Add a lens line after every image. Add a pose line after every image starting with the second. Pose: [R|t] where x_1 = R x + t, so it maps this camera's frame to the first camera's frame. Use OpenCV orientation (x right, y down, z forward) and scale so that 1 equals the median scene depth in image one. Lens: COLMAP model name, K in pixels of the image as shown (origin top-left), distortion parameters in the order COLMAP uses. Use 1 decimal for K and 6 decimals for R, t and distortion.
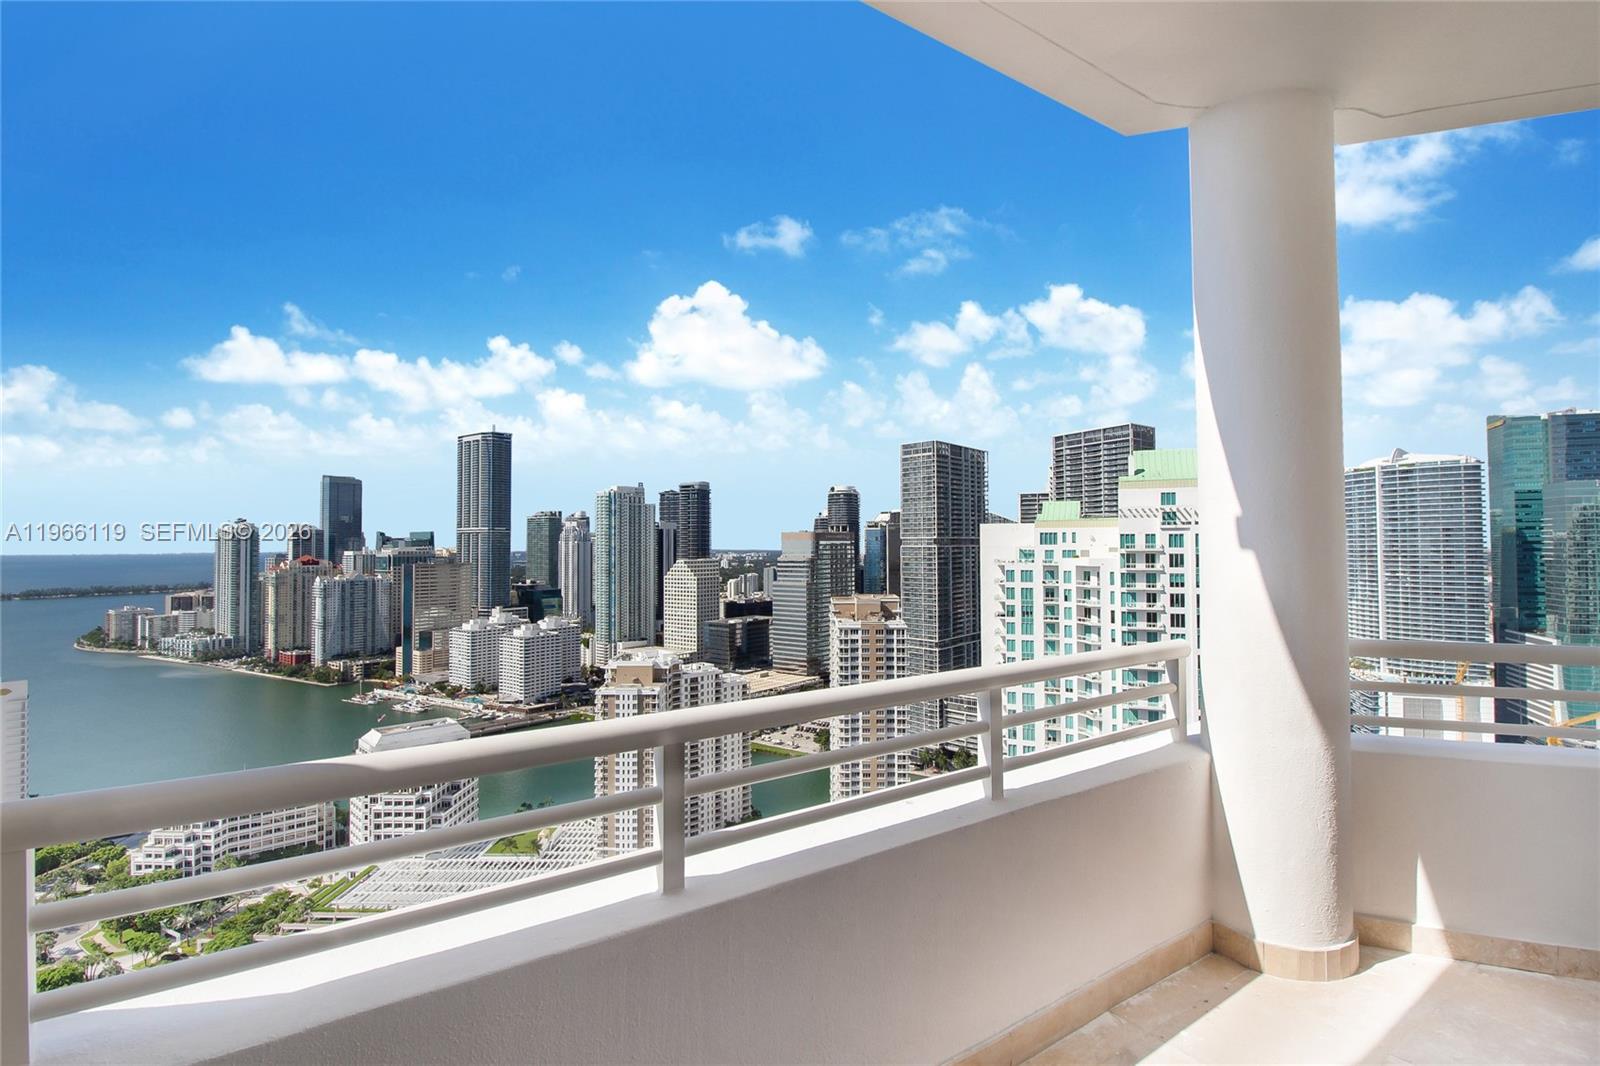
lens RADIAL K [[755.7, 0, 785.9], [0, 755.7, 508.5], [0, 0, 1]] dist [-0.001153, -0.000012]
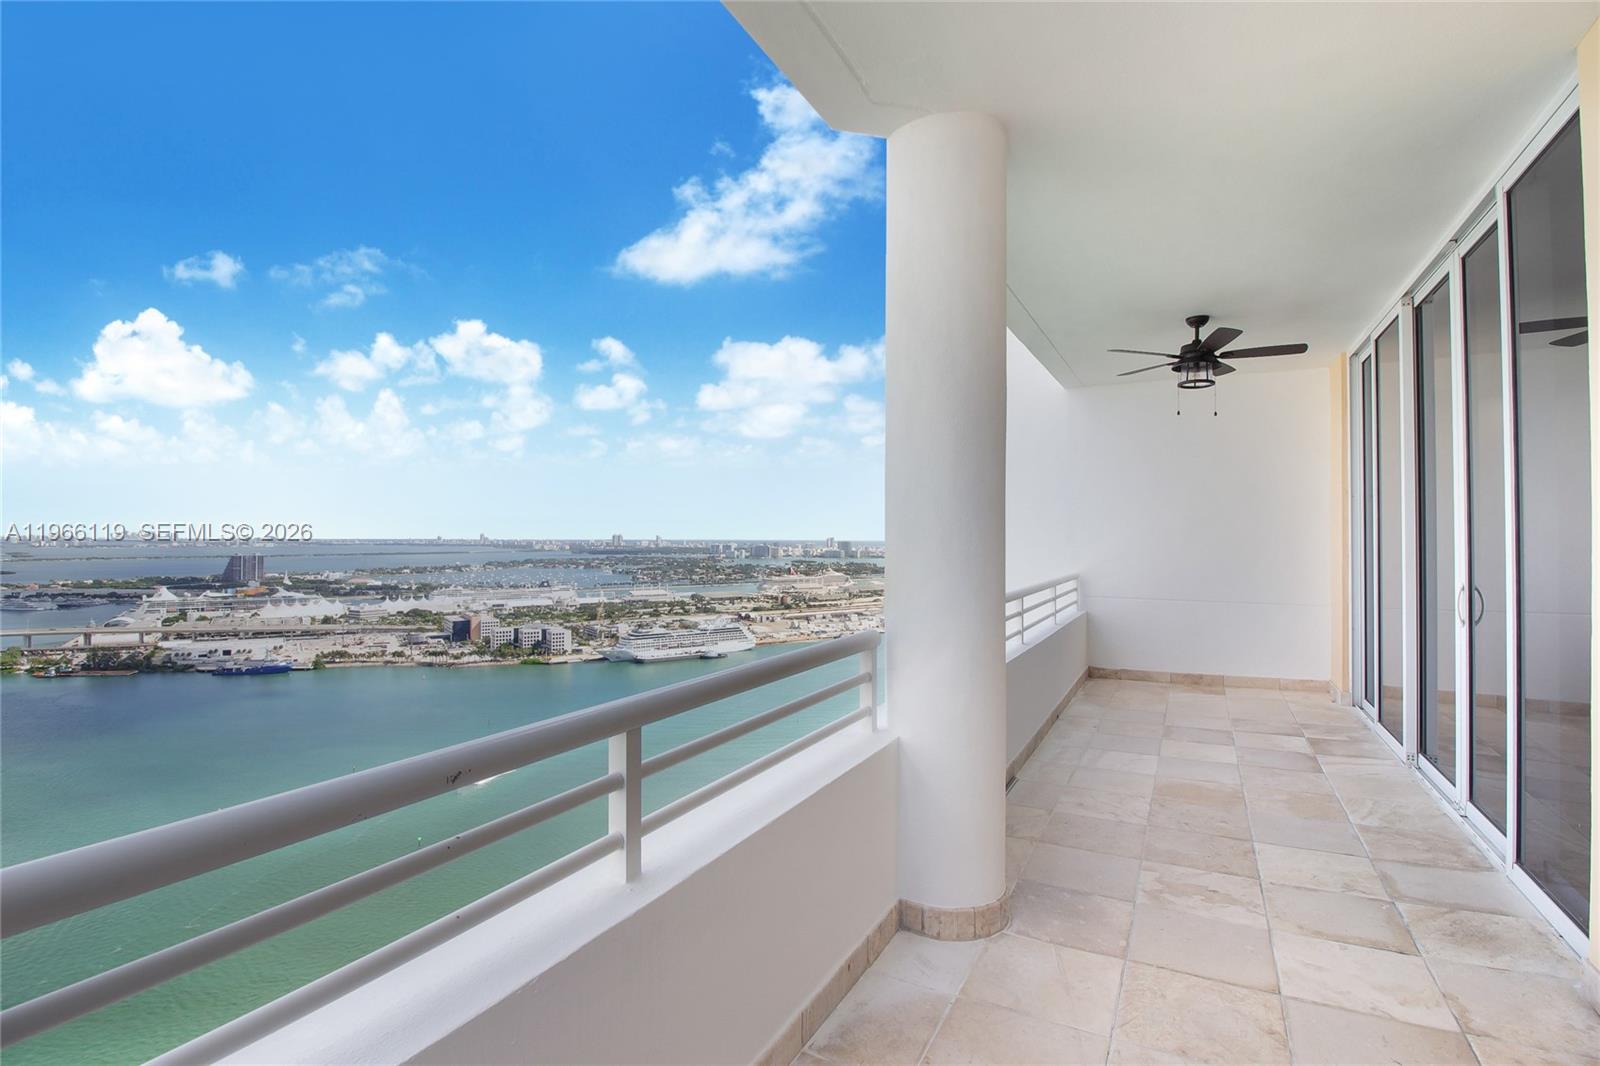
lens RADIAL K [[755.7, 0, 841.4], [0, 755.7, 502.5], [0, 0, 1]] dist [-0.001153, -0.000012]
pose [[0.999641, 0.026747, 0.001752, 0.917072], [-0.026745, 0.999642, -0.001090, -0.042551], [-0.001780, 0.001043, 0.999998, -0.106418]]
